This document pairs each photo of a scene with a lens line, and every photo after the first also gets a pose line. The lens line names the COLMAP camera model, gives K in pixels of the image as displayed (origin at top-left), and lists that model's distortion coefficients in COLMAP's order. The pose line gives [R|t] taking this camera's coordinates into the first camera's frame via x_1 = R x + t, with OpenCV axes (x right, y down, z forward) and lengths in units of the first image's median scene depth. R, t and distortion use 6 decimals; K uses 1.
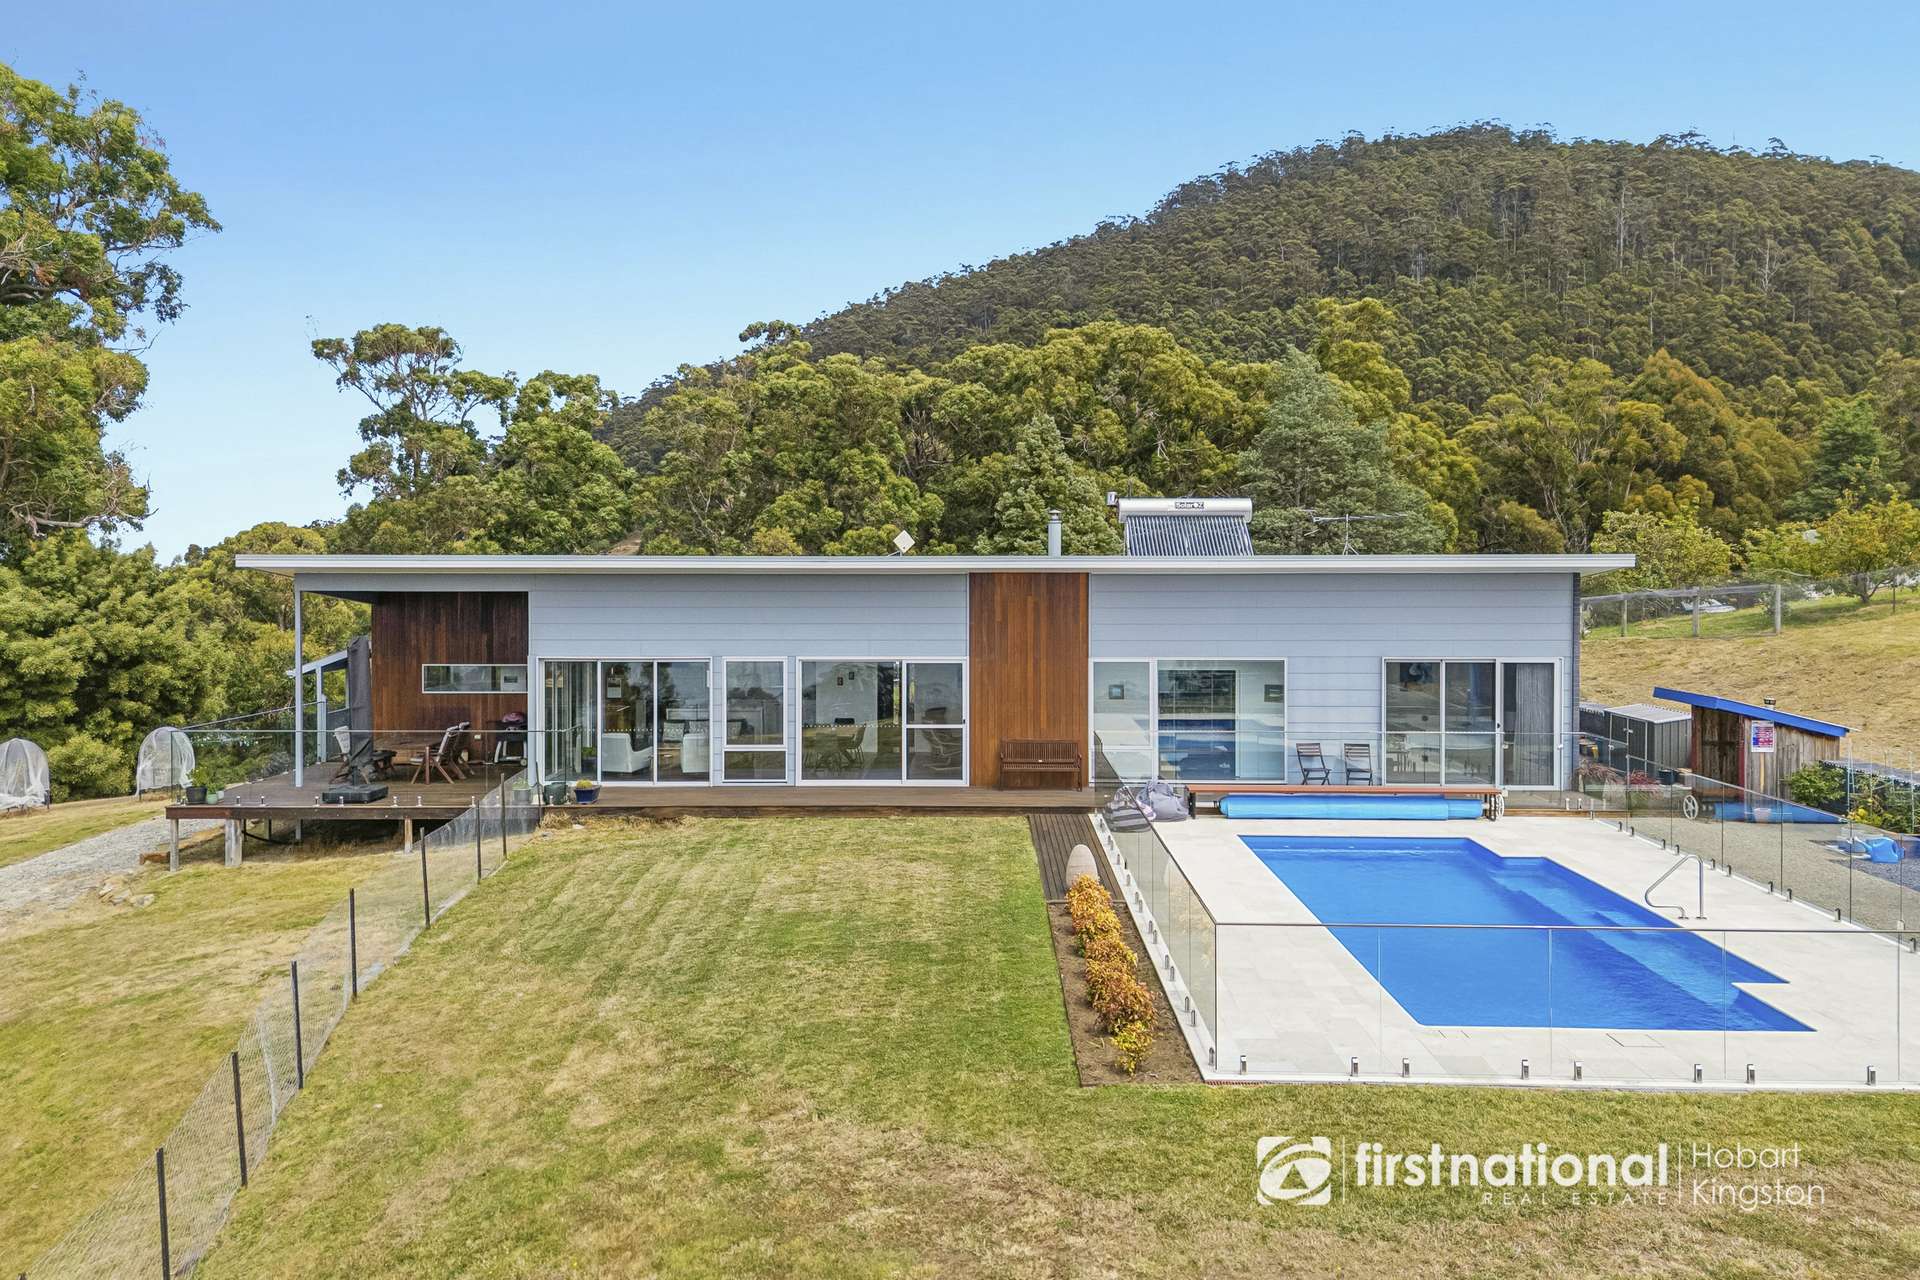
lens RADIAL K [[1400.1, 0, 953.6], [0, 1400.1, 630.0], [0, 0, 1]] dist [0.092057, -0.100699]
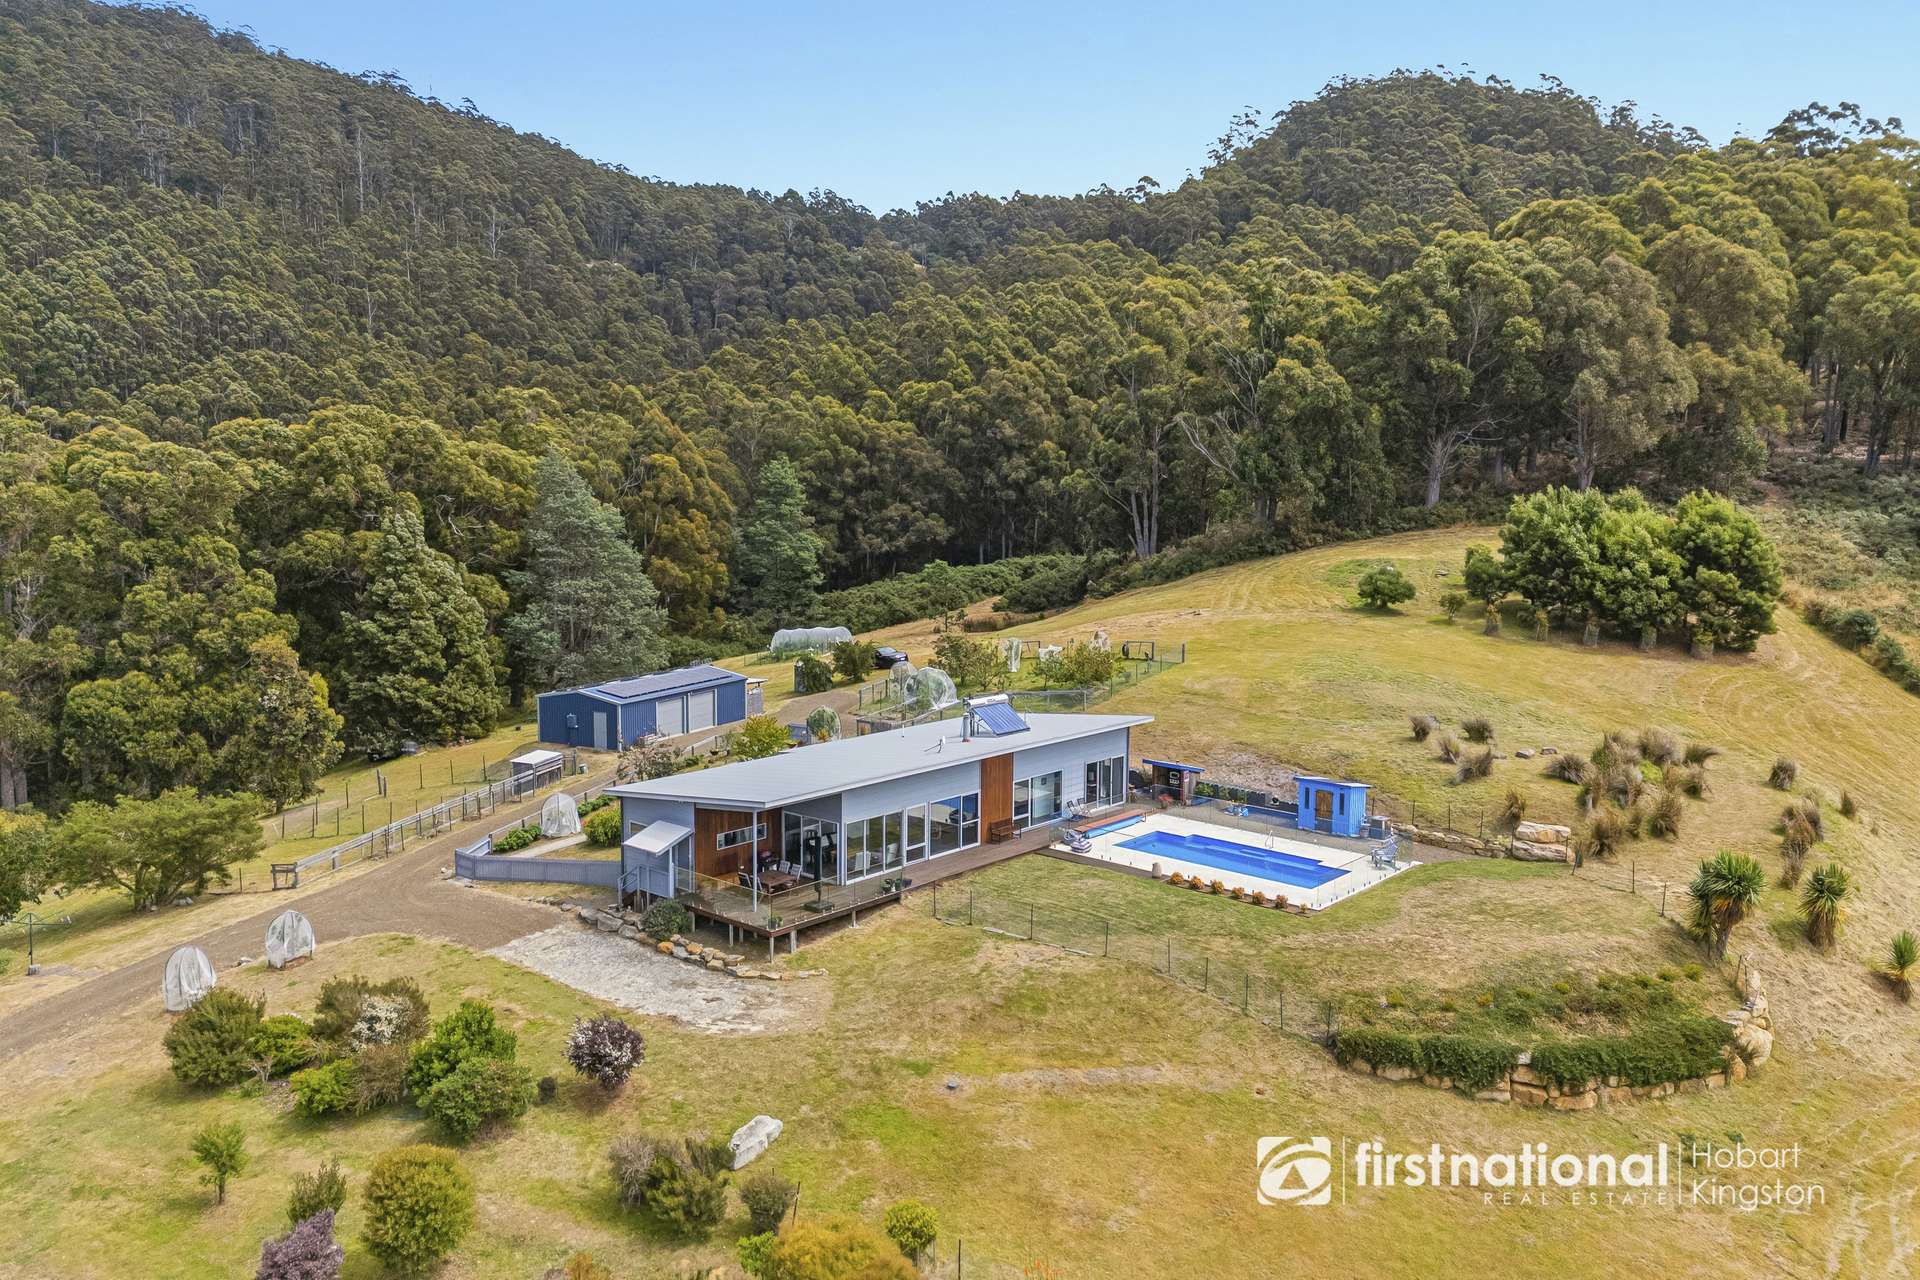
lens RADIAL K [[1400.1, 0, 953.6], [0, 1400.1, 630.0], [0, 0, 1]] dist [0.092057, -0.100699]
pose [[0.649654, -0.073264, 0.756691, -0.570935], [0.023610, 0.996810, 0.076243, -0.137066], [-0.759863, -0.031667, 0.649311, -0.146794]]
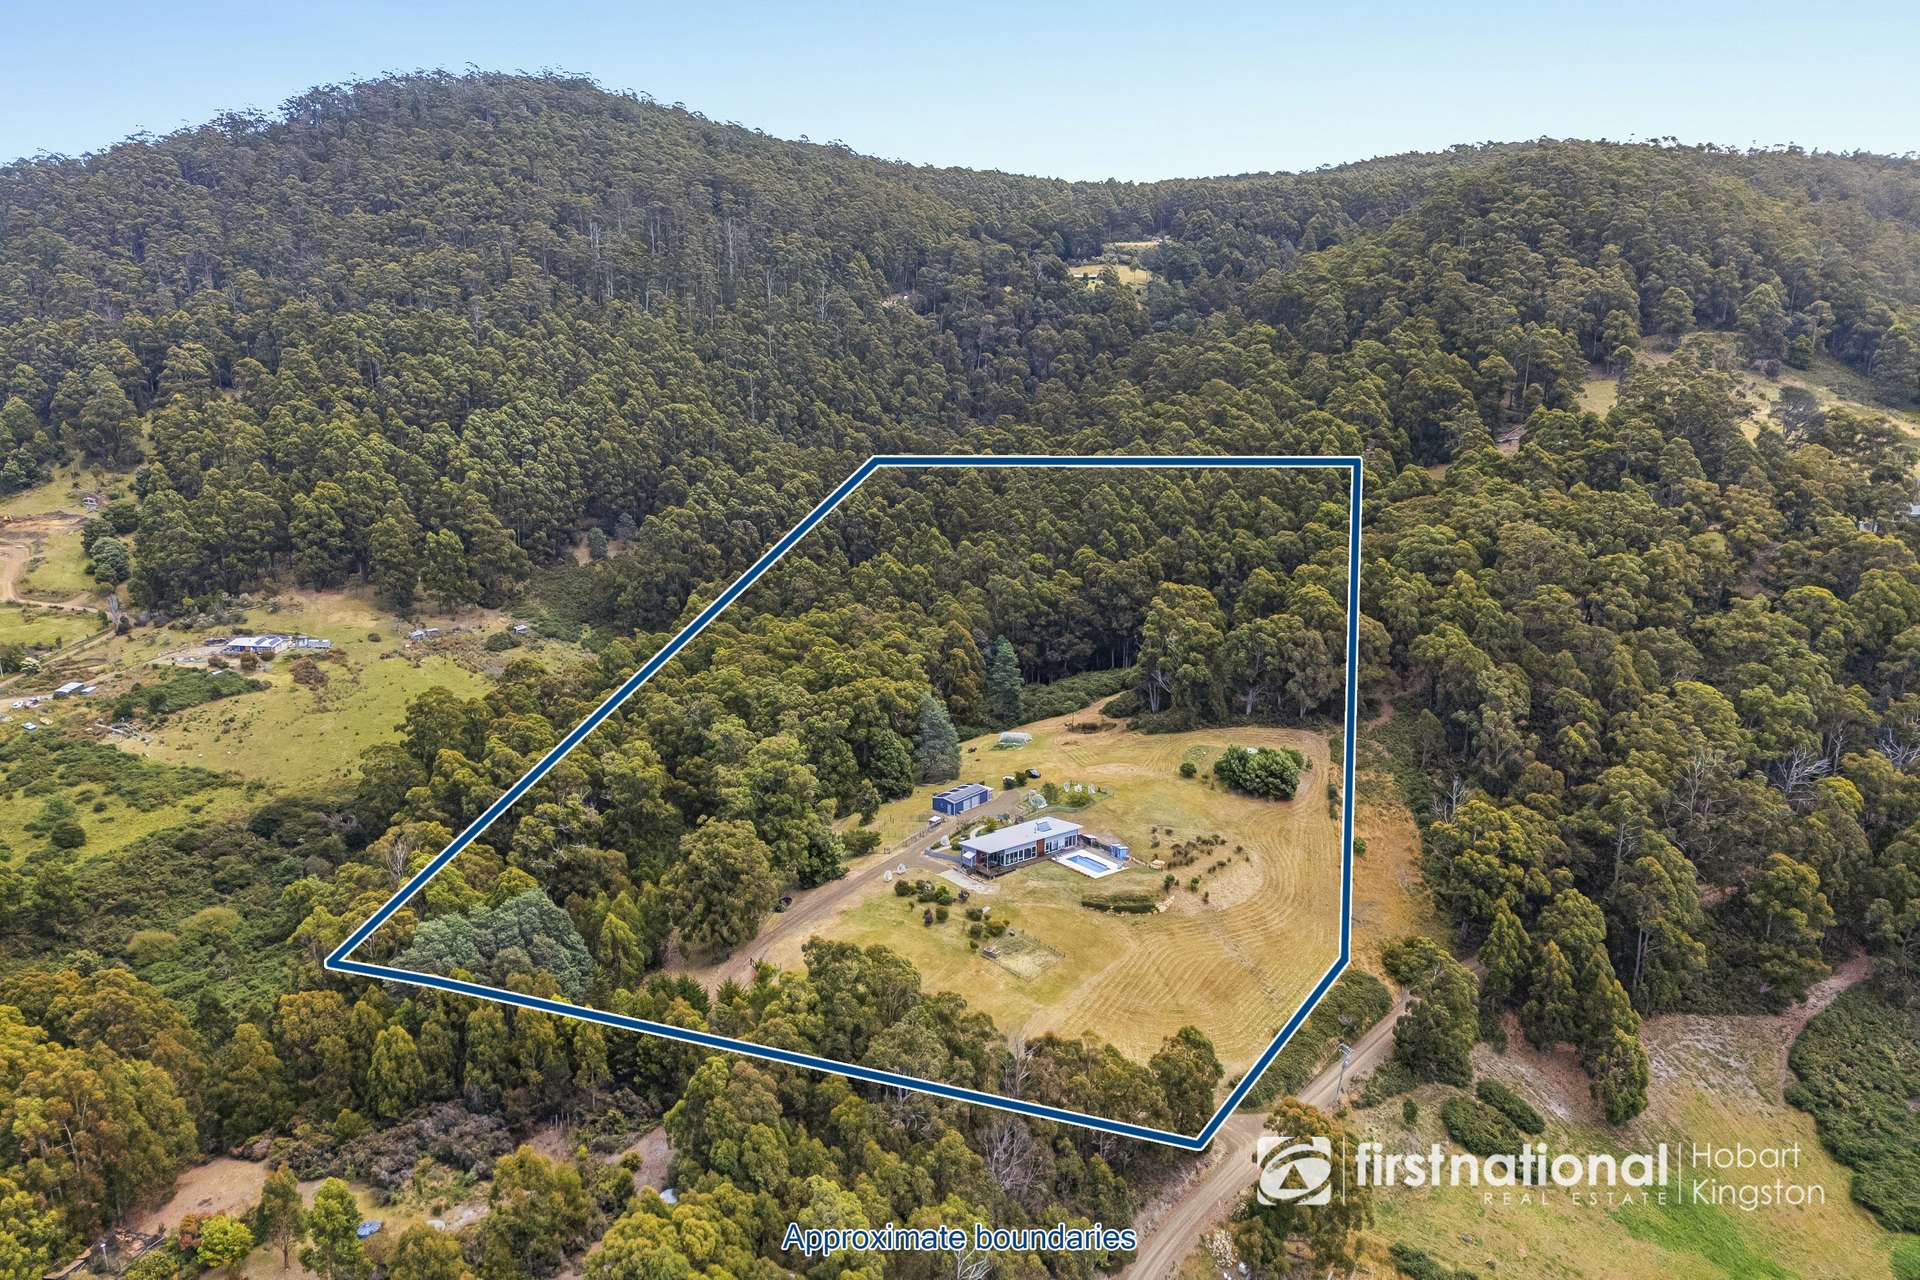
lens RADIAL K [[1400.1, 0, 953.6], [0, 1400.1, 630.0], [0, 0, 1]] dist [0.092057, -0.100699]
pose [[0.775457, -0.120320, 0.619831, -2.240396], [0.012129, 0.984333, 0.175901, -1.127848], [-0.631284, -0.128886, 0.764767, -2.122504]]
